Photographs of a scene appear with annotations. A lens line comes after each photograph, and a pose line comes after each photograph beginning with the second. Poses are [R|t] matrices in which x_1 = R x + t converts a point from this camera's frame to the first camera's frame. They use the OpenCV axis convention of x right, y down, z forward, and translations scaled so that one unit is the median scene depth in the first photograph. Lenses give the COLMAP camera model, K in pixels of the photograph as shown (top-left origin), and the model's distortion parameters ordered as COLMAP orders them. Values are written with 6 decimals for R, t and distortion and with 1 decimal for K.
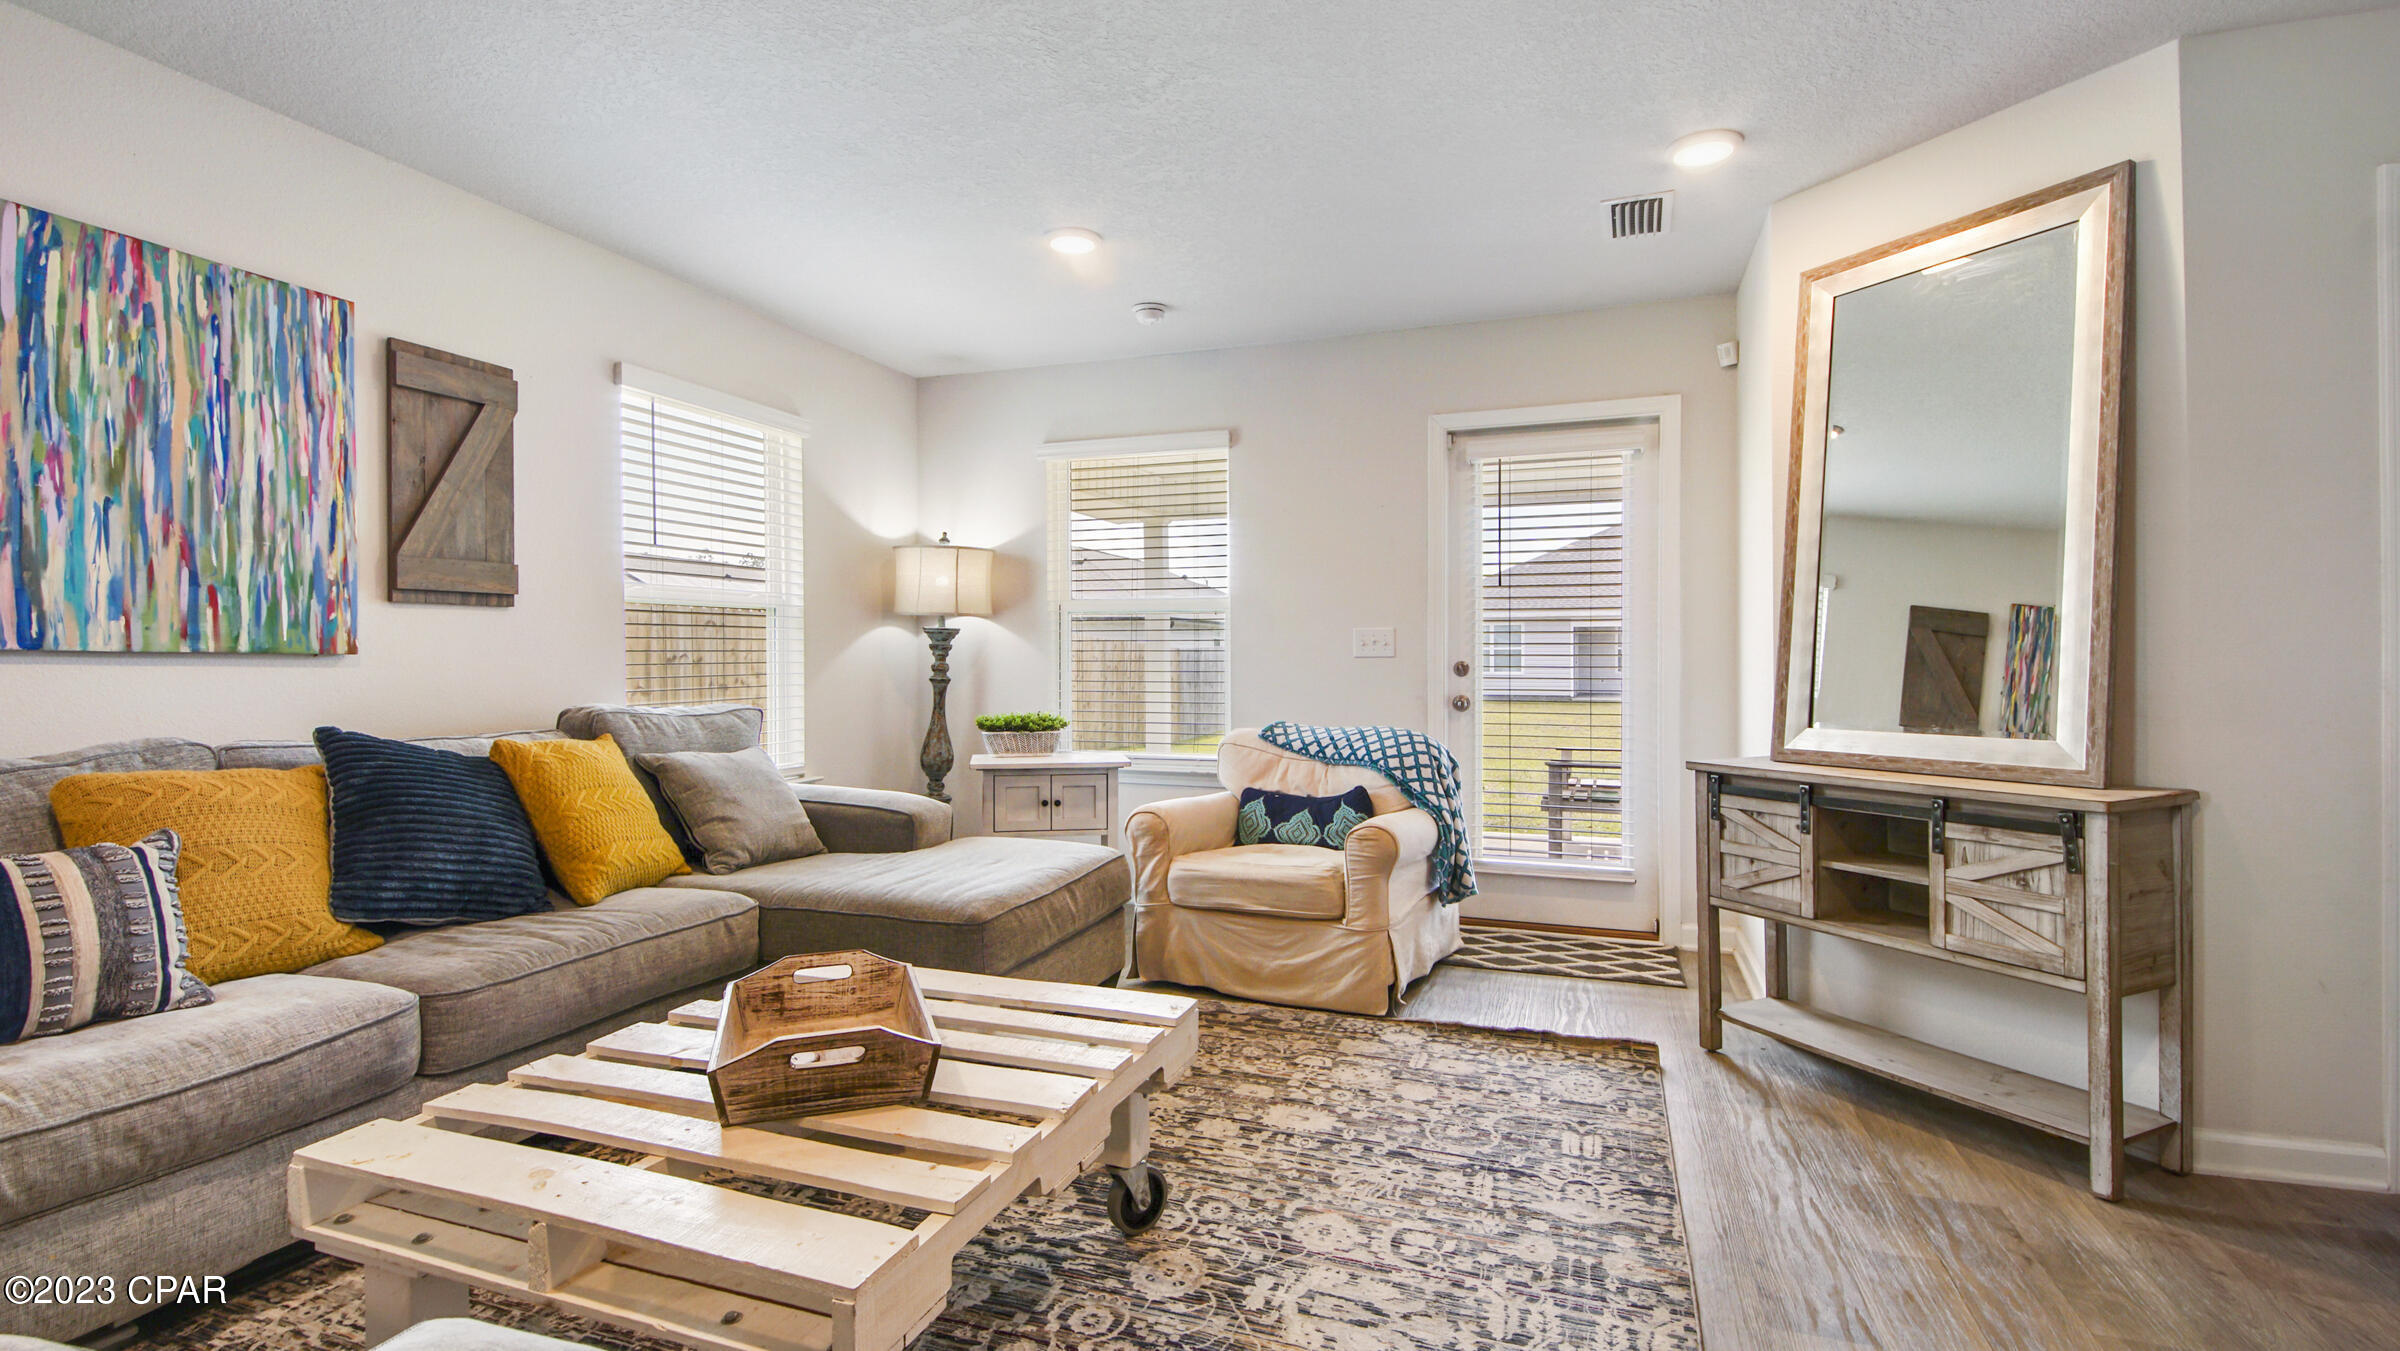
lens RADIAL K [[1019.3, 0, 1123.7], [0, 1019.3, 676.9], [0, 0, 1]] dist [0.026185, -0.017531]
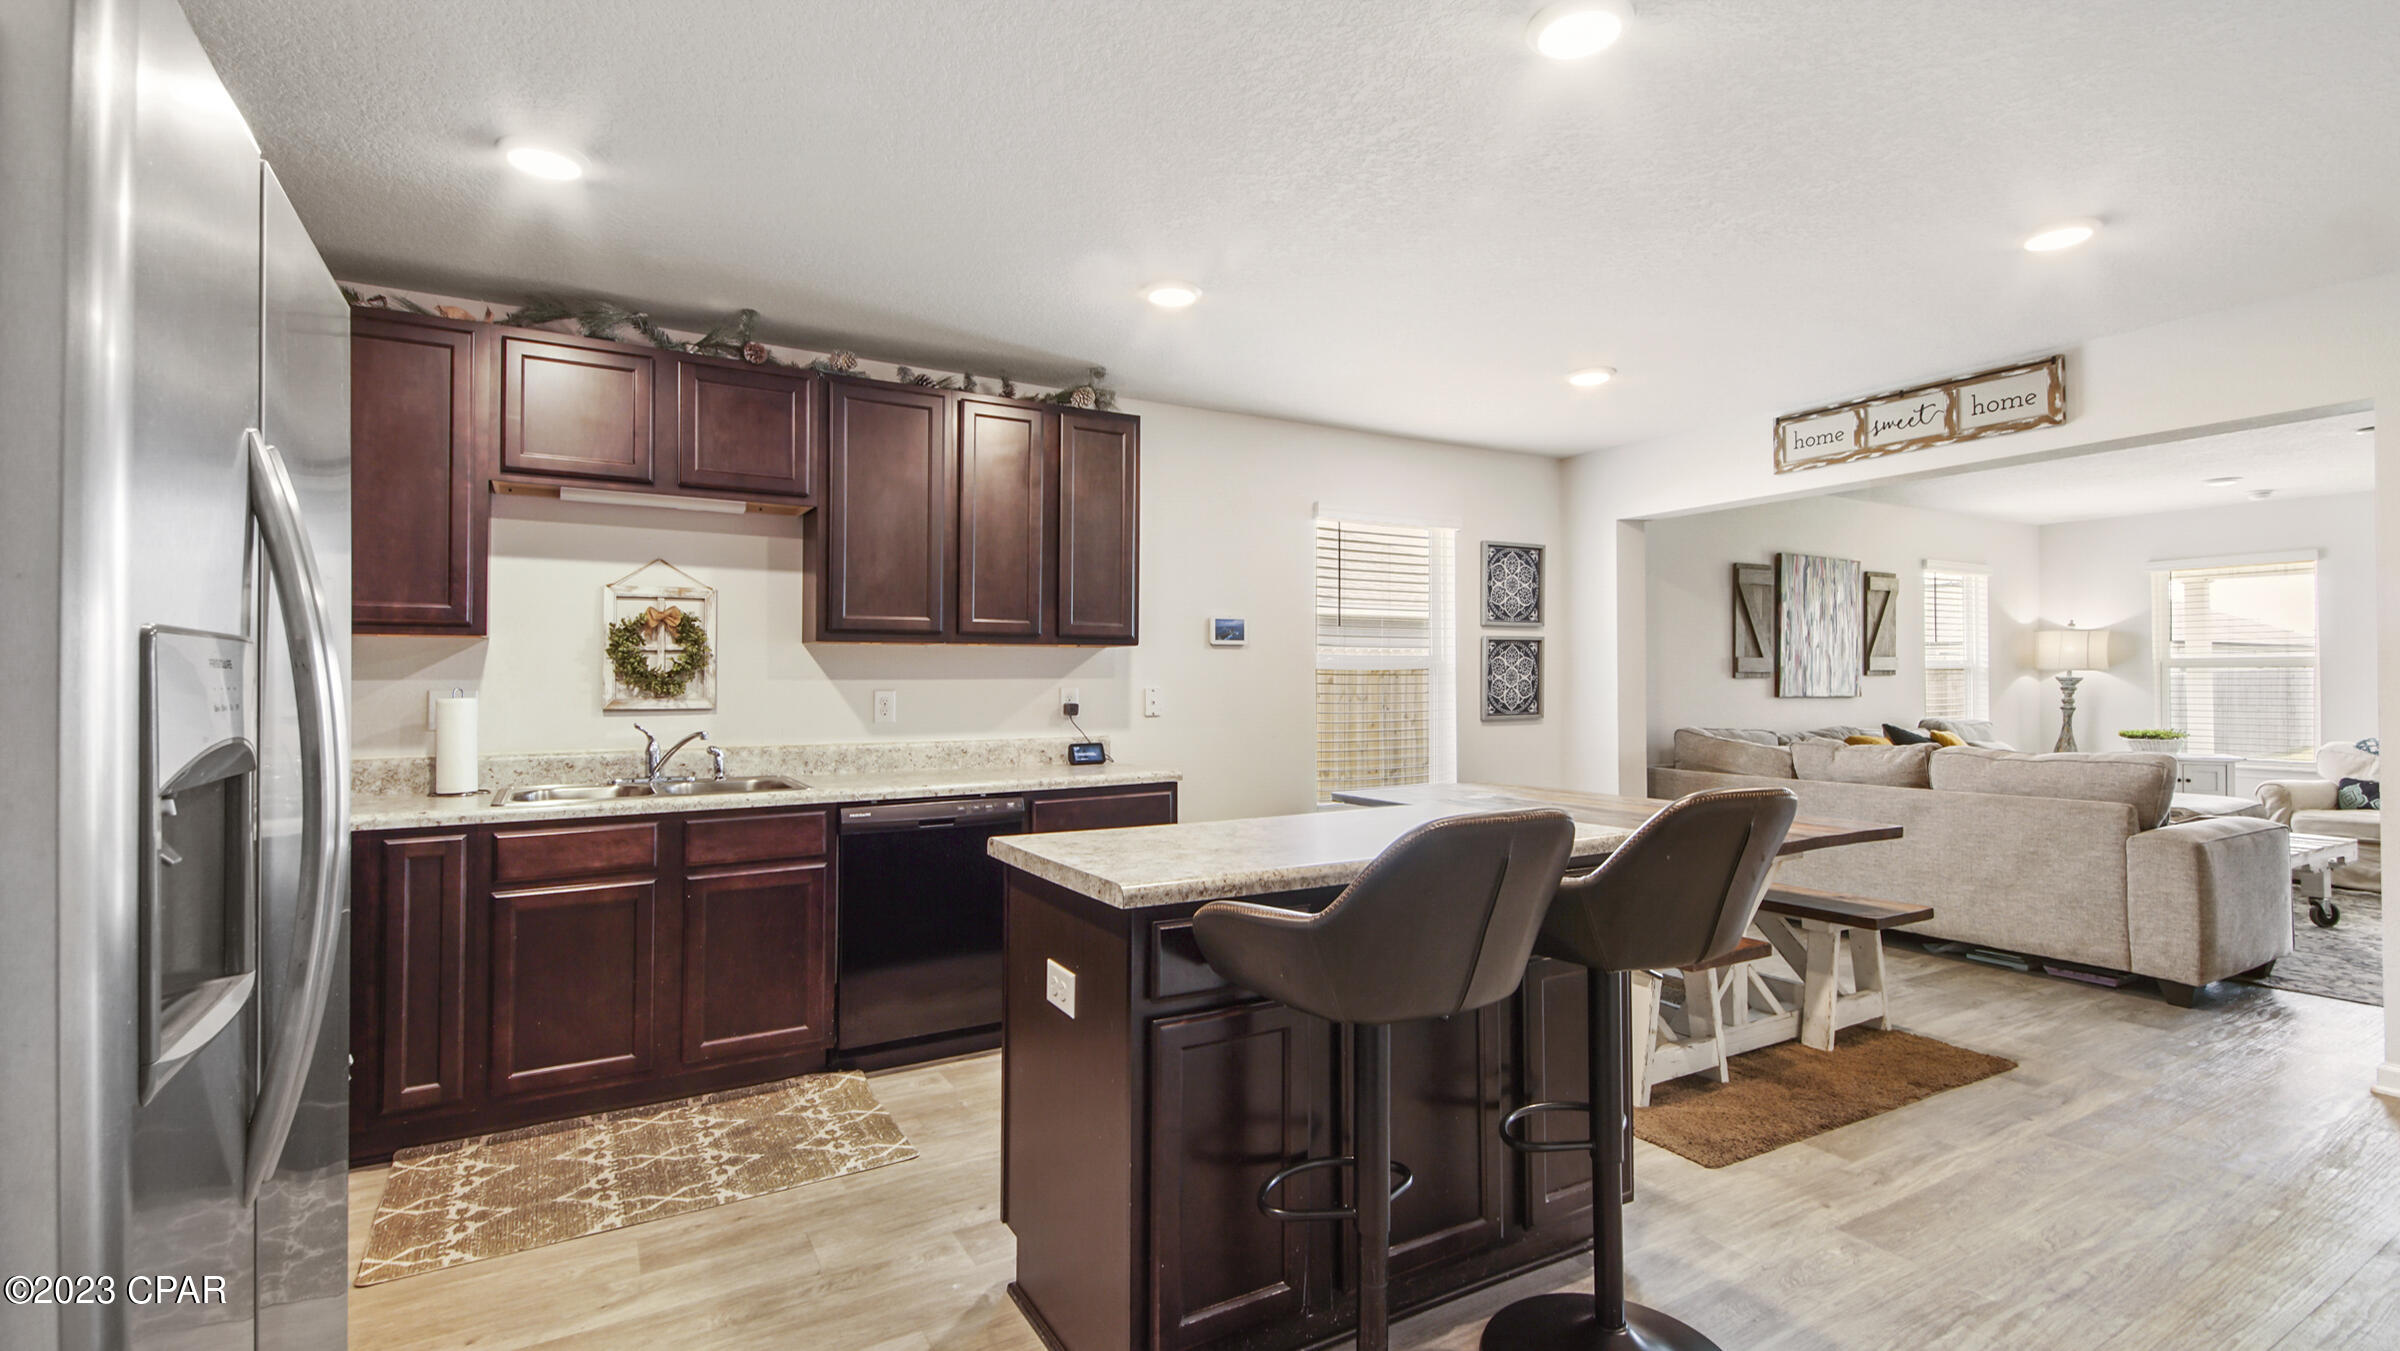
lens RADIAL K [[1090.6, 0, 1173.8], [0, 1090.6, 671.5], [0, 0, 1]] dist [0.034826, -0.021853]
pose [[0.819901, -0.003963, -0.572492, -0.358490], [-0.008429, 0.999784, -0.018993, -0.010837], [0.572443, 0.020398, 0.819691, -1.370057]]
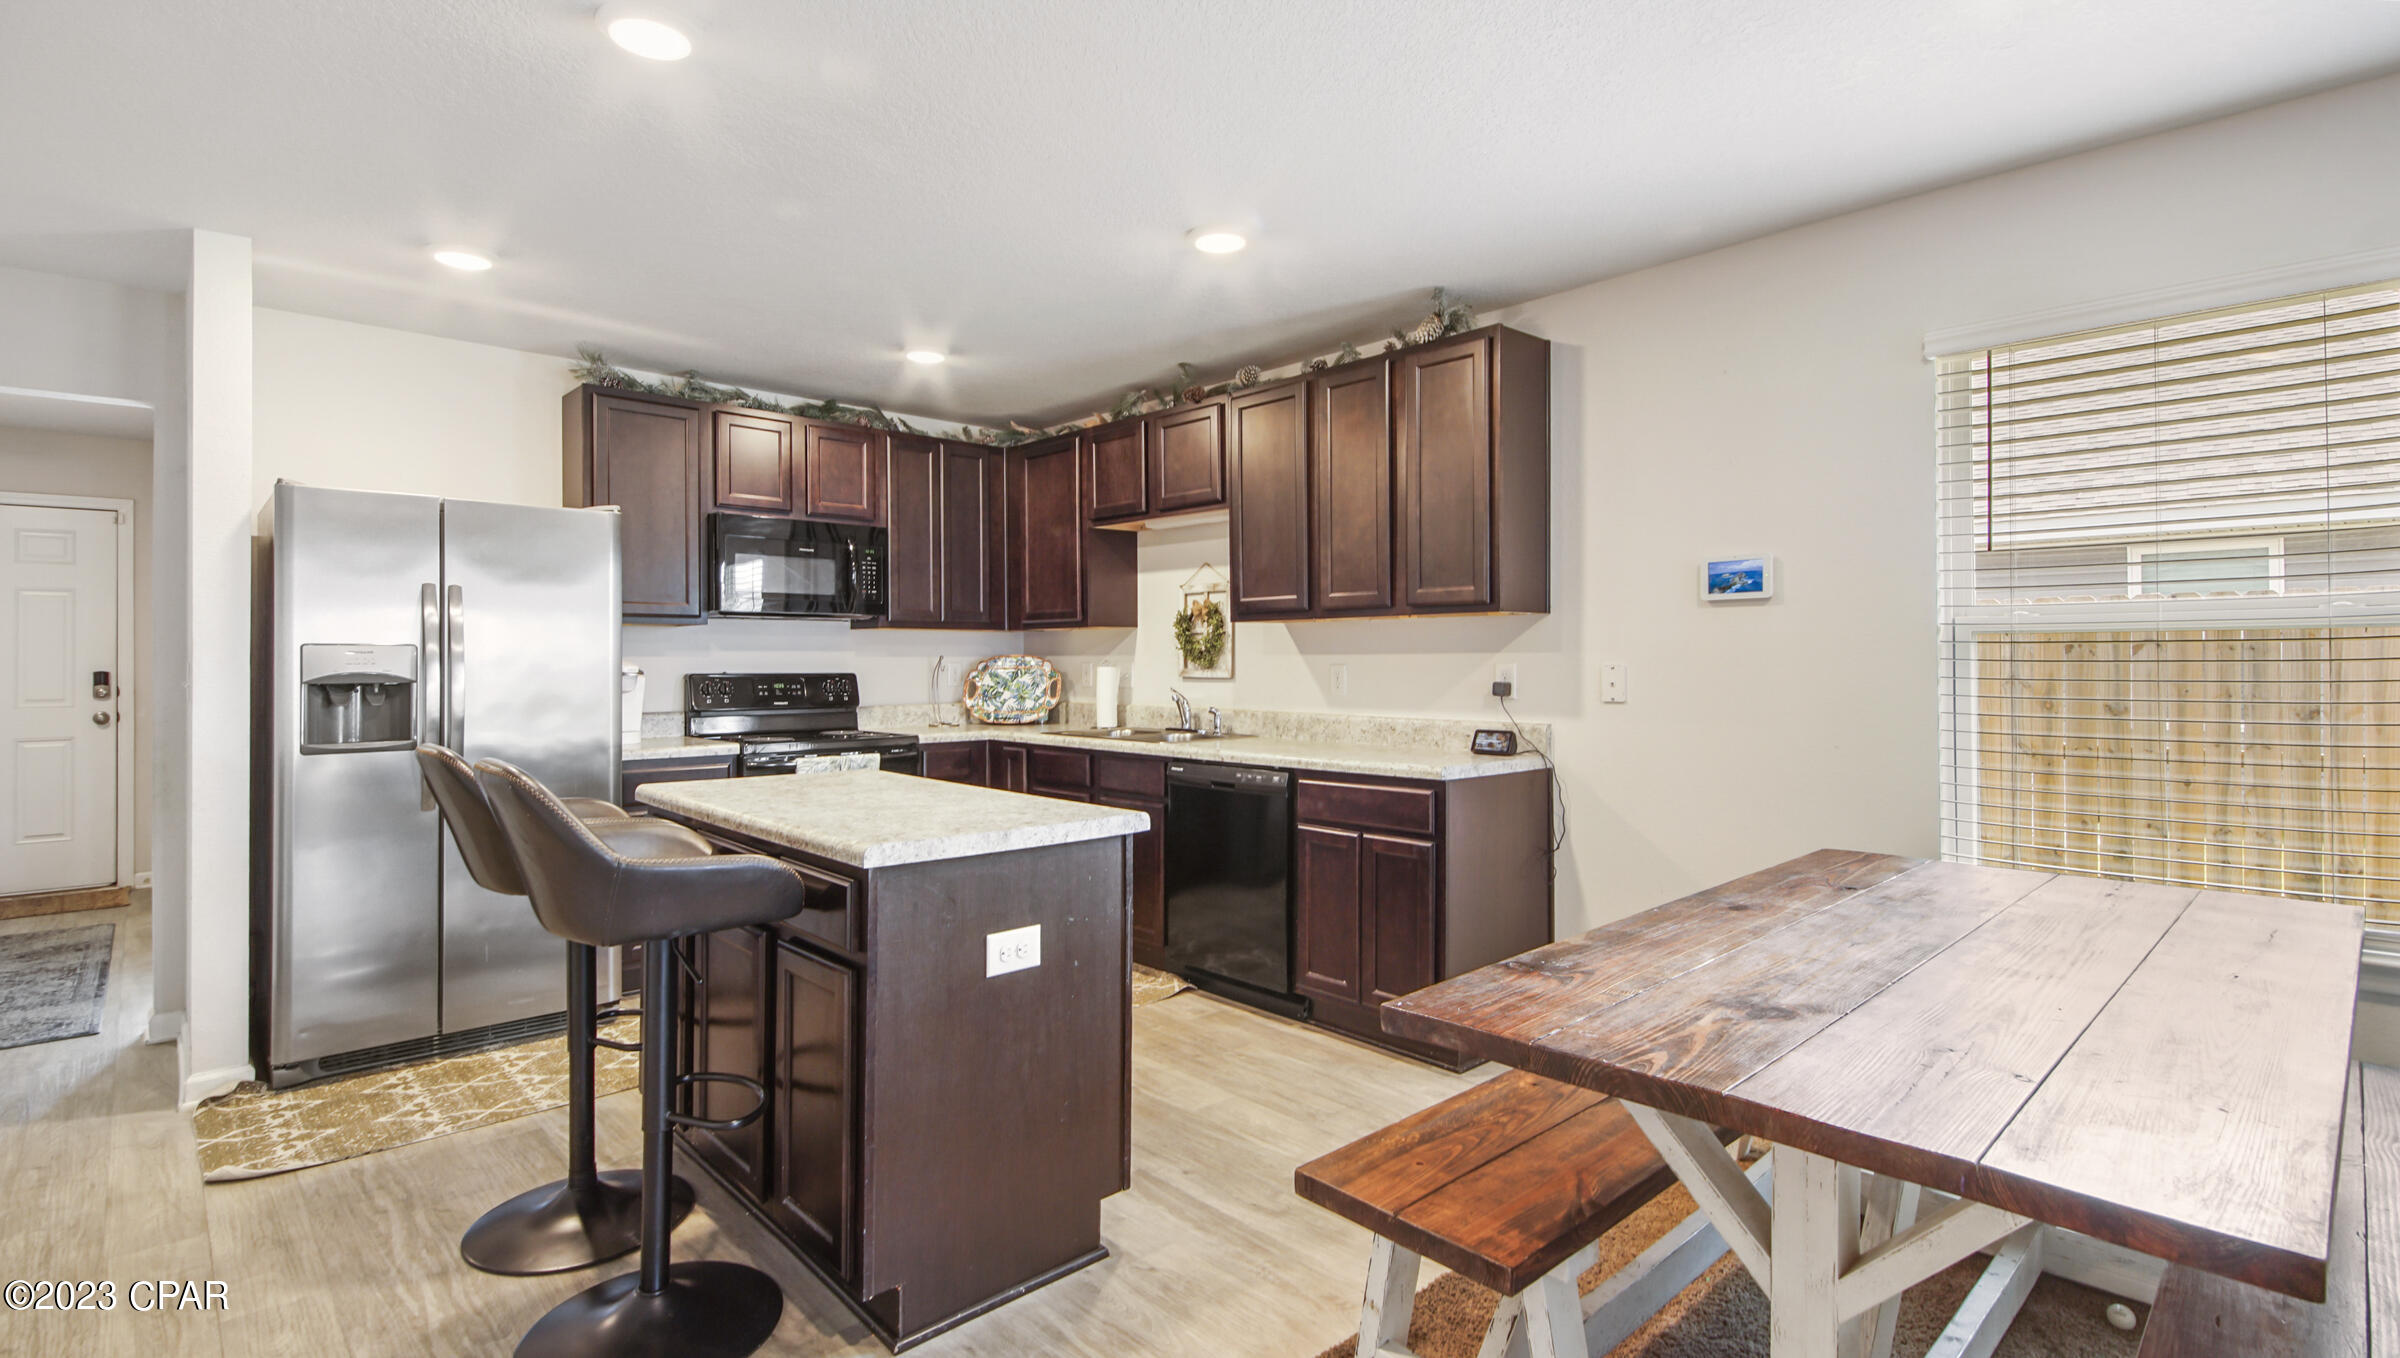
lens RADIAL K [[1086.2, 0, 1212.8], [0, 1086.2, 650.3], [0, 0, 1]] dist [0.002276, 0.000170]
pose [[-0.373620, 0.002898, -0.927577, -0.143653], [-0.006533, 0.999962, 0.005756, -0.028177], [0.927559, 0.008210, -0.373587, -0.482084]]
